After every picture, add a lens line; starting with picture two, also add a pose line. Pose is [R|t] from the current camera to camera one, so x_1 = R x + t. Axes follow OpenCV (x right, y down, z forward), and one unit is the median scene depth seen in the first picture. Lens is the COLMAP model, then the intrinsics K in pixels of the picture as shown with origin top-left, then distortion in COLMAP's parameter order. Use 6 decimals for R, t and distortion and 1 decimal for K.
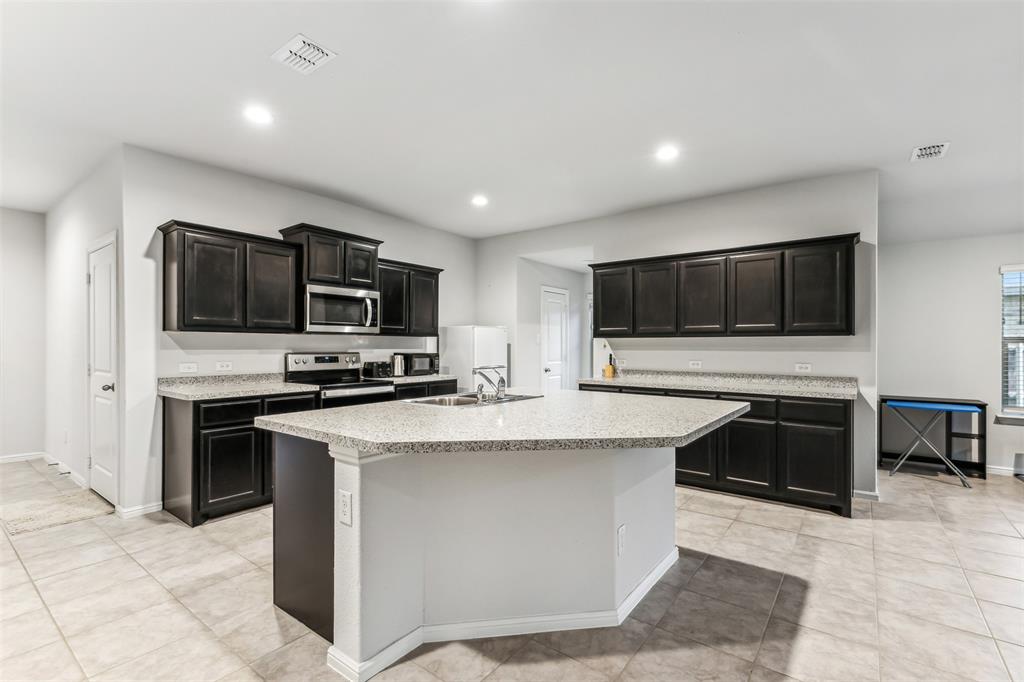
lens RADIAL K [[466.6, 0, 517.1], [0, 466.6, 346.3], [0, 0, 1]] dist [0.005818, -0.001801]
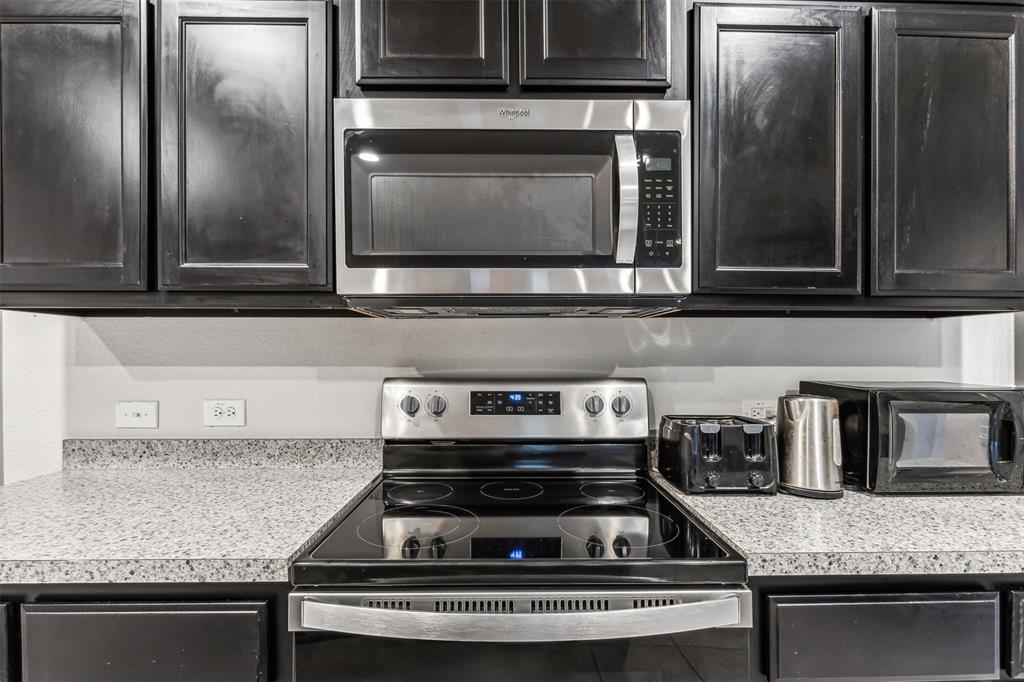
lens RADIAL K [[466.6, 0, 518.5], [0, 466.6, 351.8], [0, 0, 1]] dist [0.005818, -0.001801]
pose [[0.615236, -0.008571, -0.788297, -0.181841], [0.001471, 0.999952, -0.009724, -0.000051], [0.788342, 0.004823, 0.615219, 0.835126]]
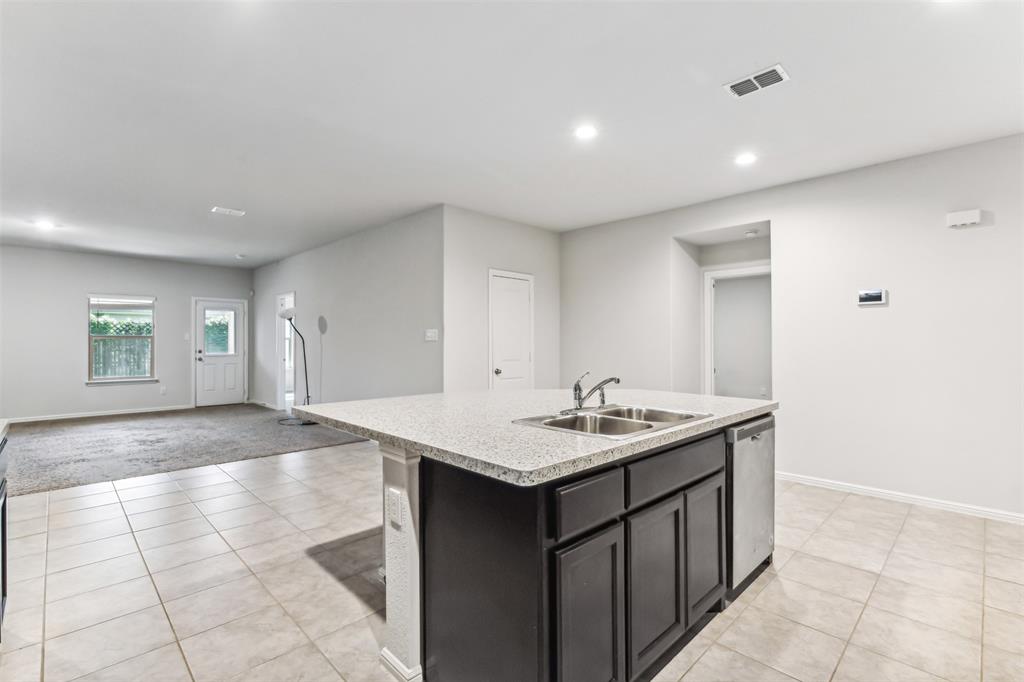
lens RADIAL K [[466.6, 0, 522.4], [0, 466.6, 338.8], [0, 0, 1]] dist [0.005818, -0.001801]
pose [[-0.990458, -0.002350, 0.137794, -0.029020], [-0.003093, 0.999982, -0.005180, -0.001975], [-0.137779, -0.005557, -0.990447, 1.142644]]
